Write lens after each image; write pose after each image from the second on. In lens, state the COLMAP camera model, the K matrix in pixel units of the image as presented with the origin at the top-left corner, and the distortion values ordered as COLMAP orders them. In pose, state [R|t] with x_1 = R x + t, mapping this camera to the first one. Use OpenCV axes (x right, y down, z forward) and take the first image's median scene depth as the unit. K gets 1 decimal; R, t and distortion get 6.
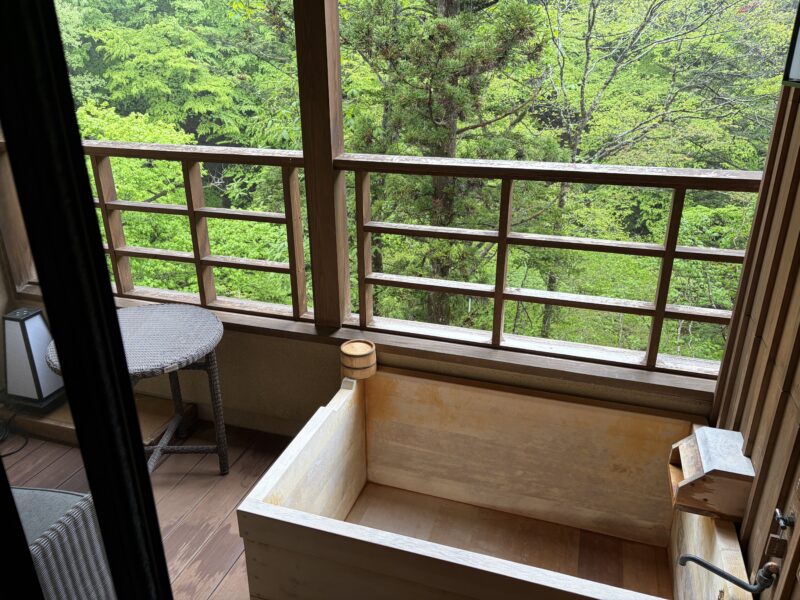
lens RADIAL K [[603.8, 0, 402.3], [0, 603.8, 301.1], [0, 0, 1]] dist [0.007249, 0.000026]
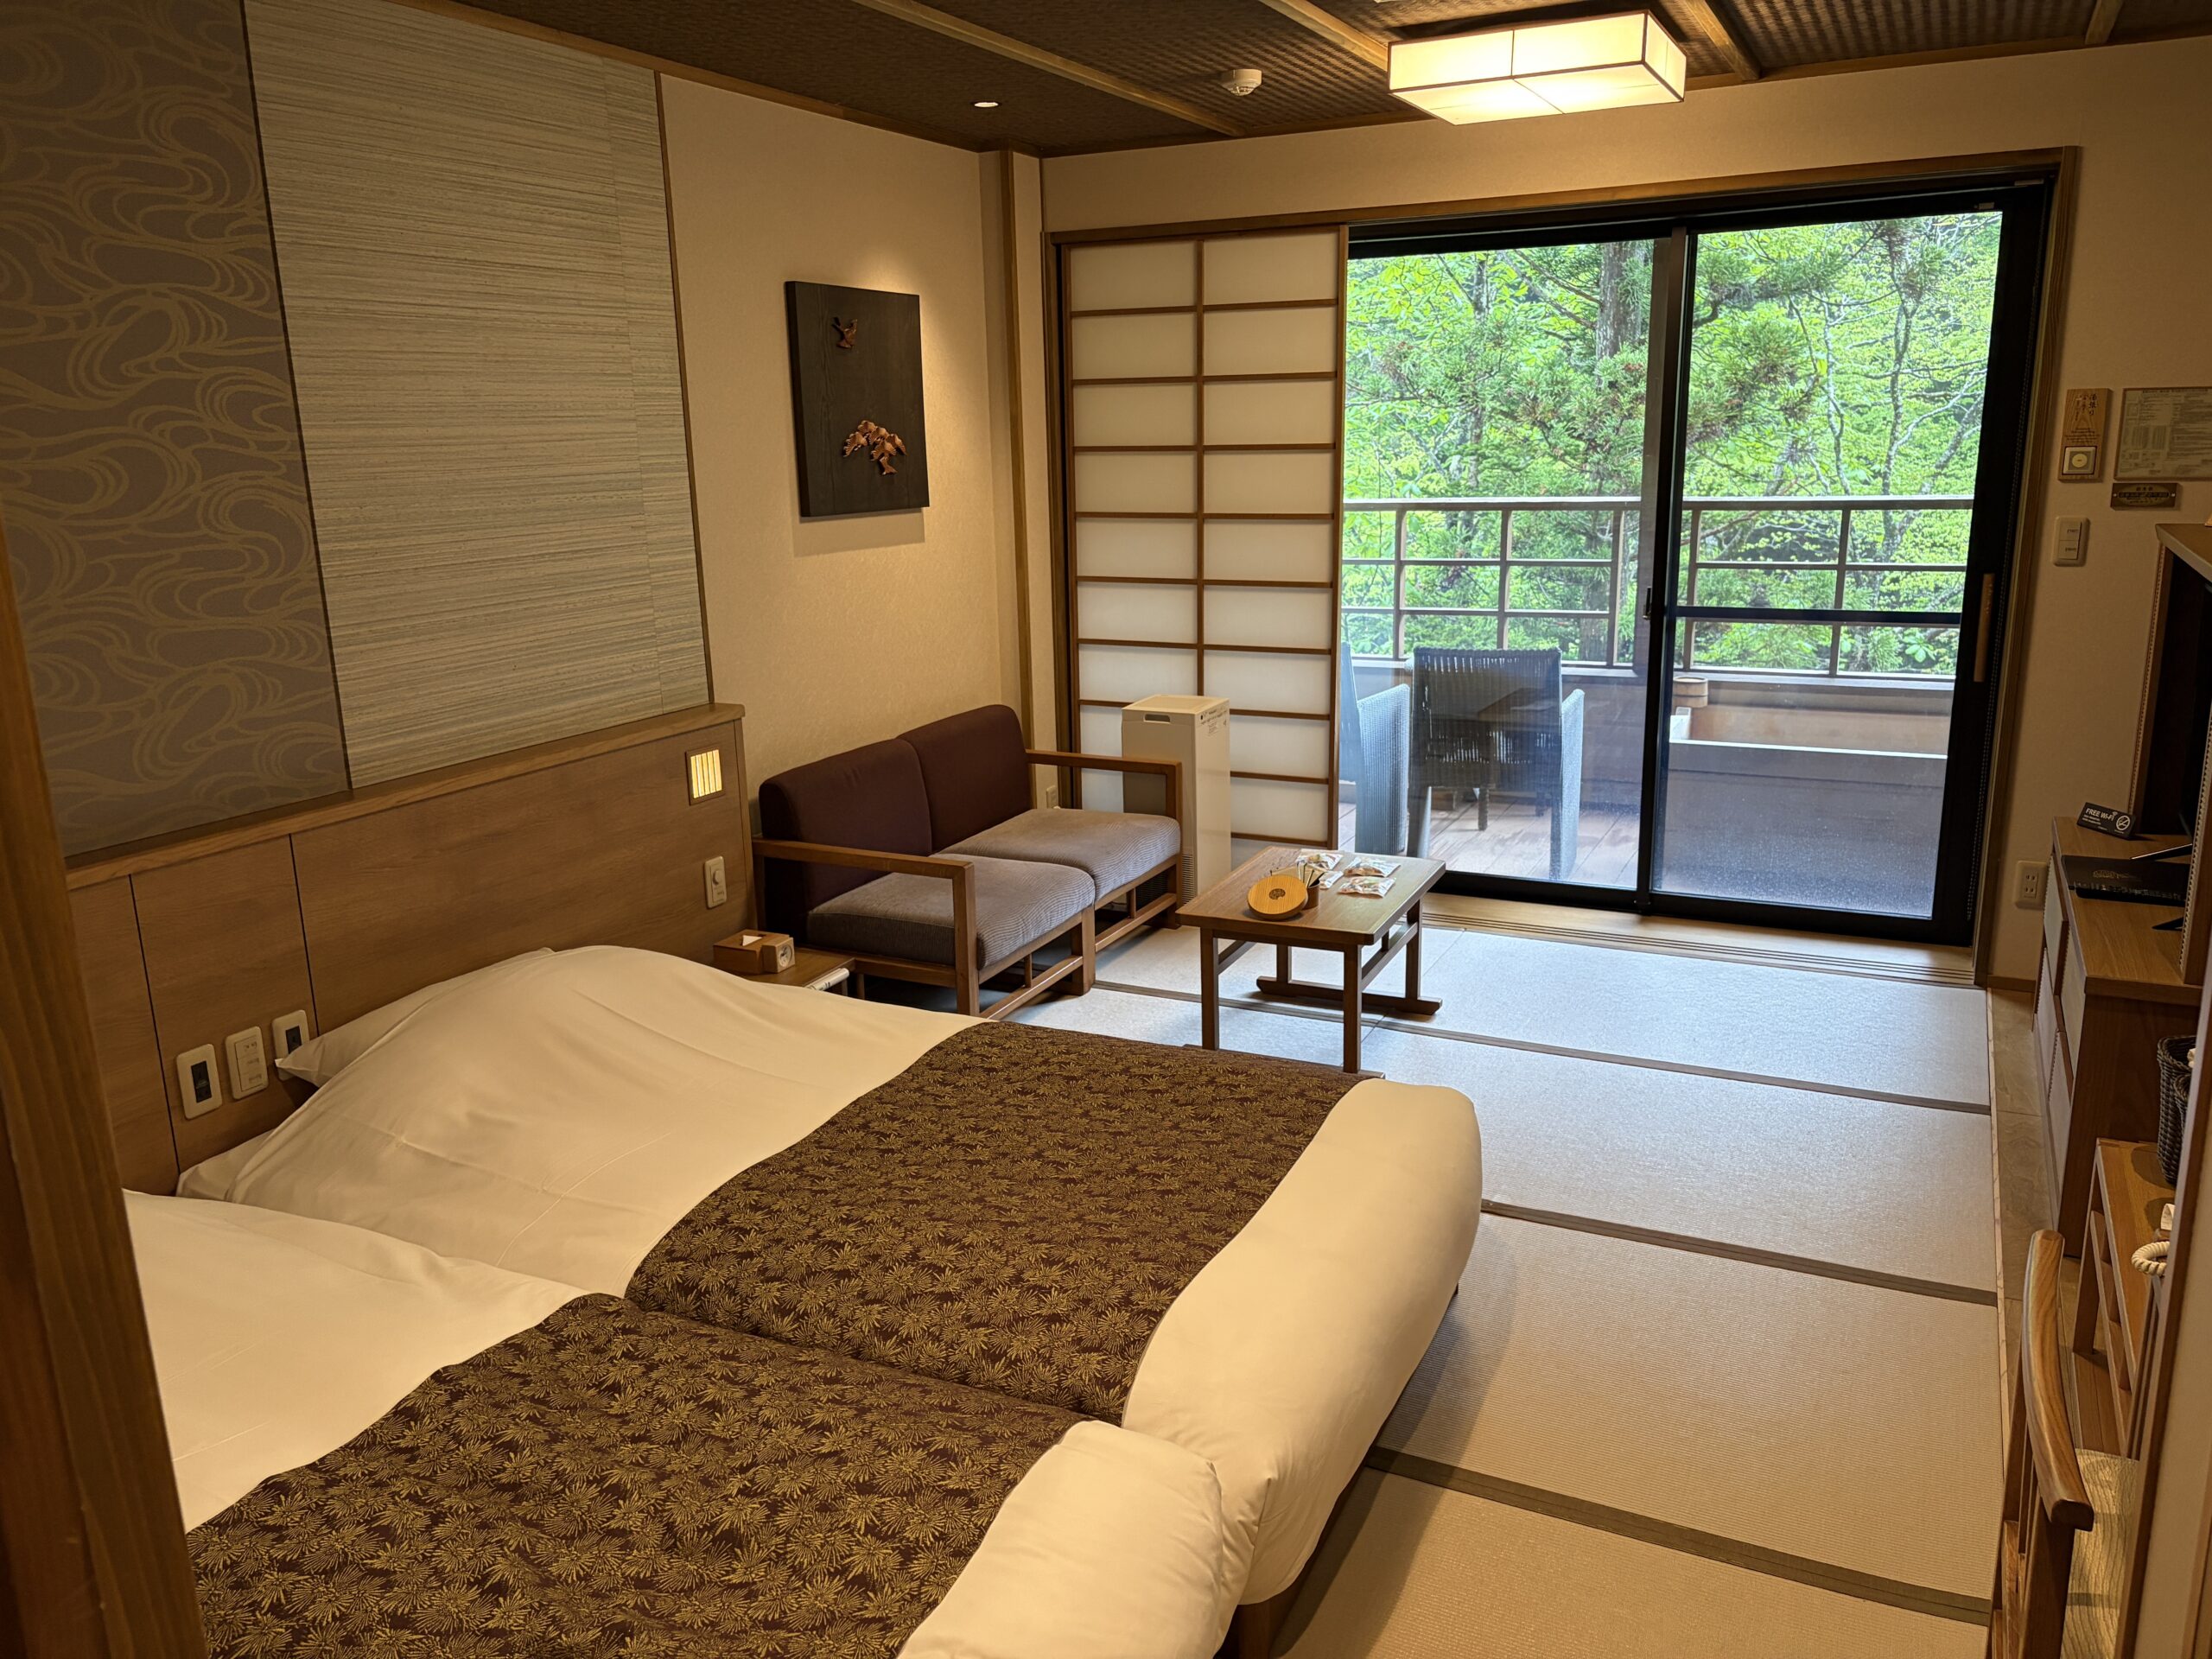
lens RADIAL K [[1669.6, 0, 1102.5], [0, 1669.6, 828.6], [0, 0, 1]] dist [0.007249, 0.000026]
pose [[0.988908, 0.017304, -0.147518, -0.115578], [-0.038997, 0.988595, -0.145460, 0.141165], [0.143319, 0.149599, 0.978305, -0.342425]]
